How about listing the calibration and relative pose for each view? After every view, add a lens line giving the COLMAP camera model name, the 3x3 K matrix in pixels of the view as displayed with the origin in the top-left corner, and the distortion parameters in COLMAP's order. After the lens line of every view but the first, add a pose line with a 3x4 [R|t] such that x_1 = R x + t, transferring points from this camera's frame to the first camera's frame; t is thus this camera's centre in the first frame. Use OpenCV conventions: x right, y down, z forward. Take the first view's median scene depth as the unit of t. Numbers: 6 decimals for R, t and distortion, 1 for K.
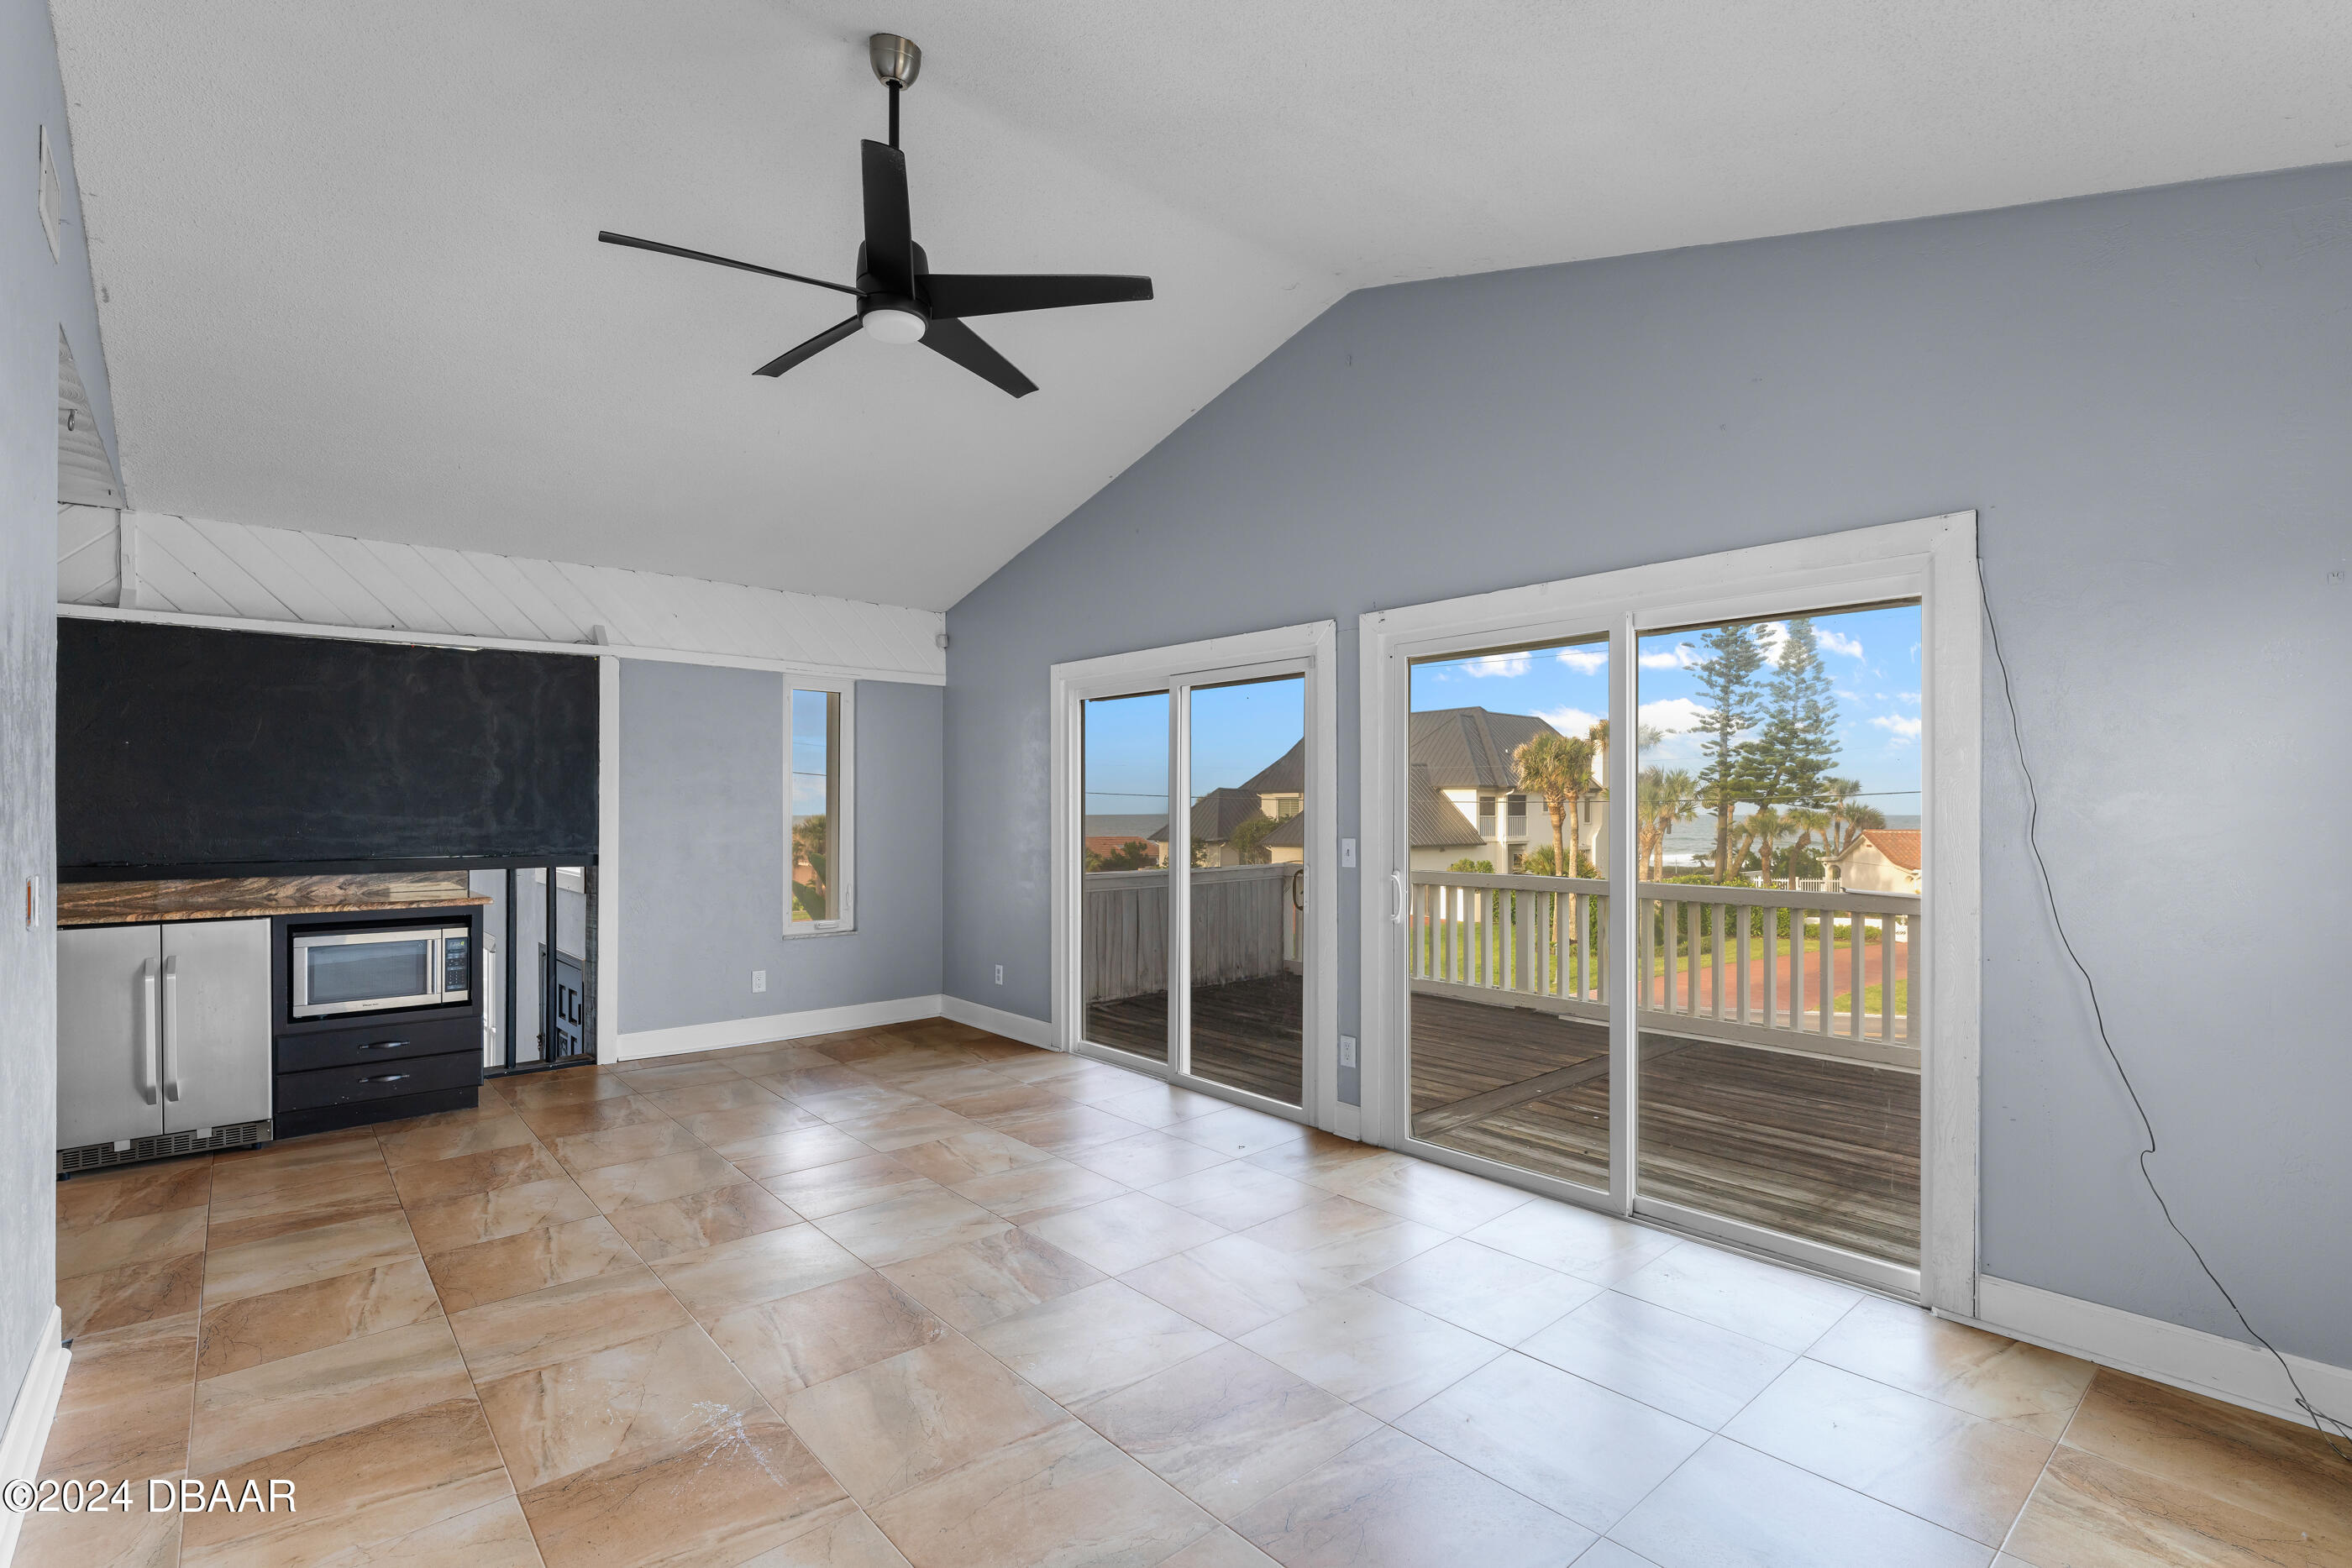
lens RADIAL K [[1084.0, 0, 1194.5], [0, 1084.0, 806.6], [0, 0, 1]] dist [0.003978, 0.000351]
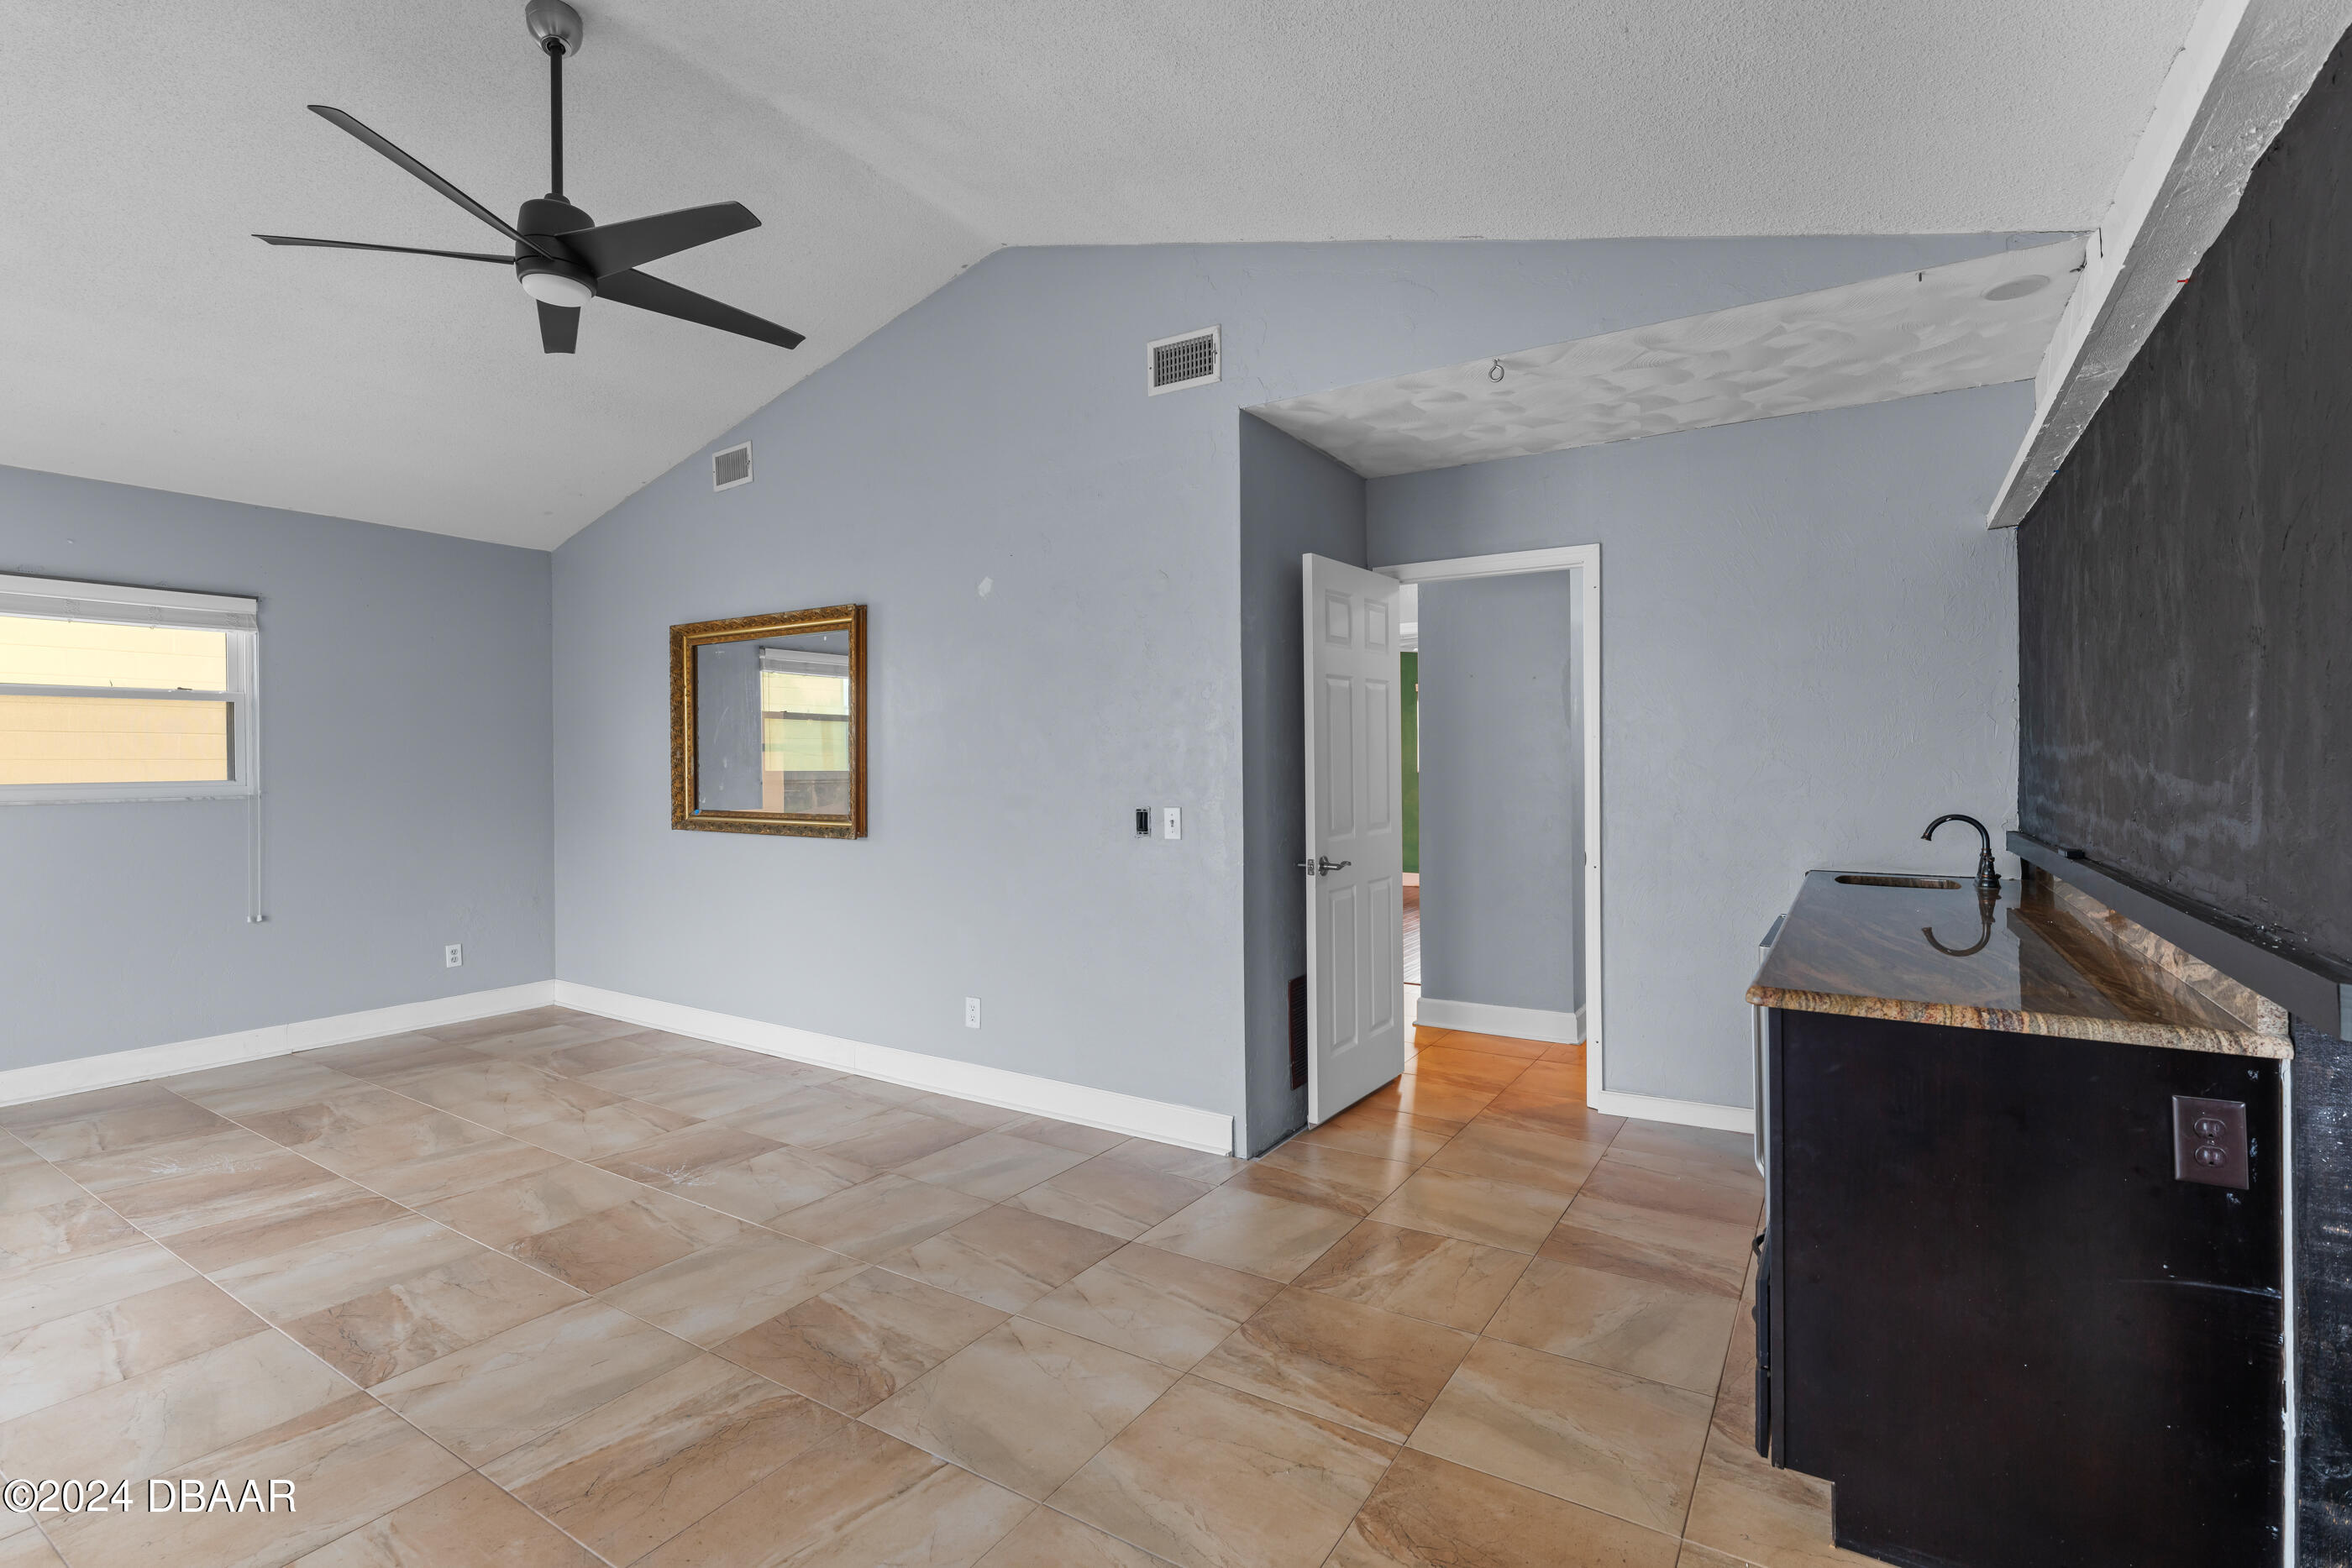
lens RADIAL K [[1075.0, 0, 1177.4], [0, 1075.0, 777.2], [0, 0, 1]] dist [-0.000047, 0.000235]
pose [[-0.962542, 0.007278, -0.271034, -0.335358], [0.005090, 0.999949, 0.008775, 0.004939], [0.271084, 0.007067, -0.962530, 1.267899]]
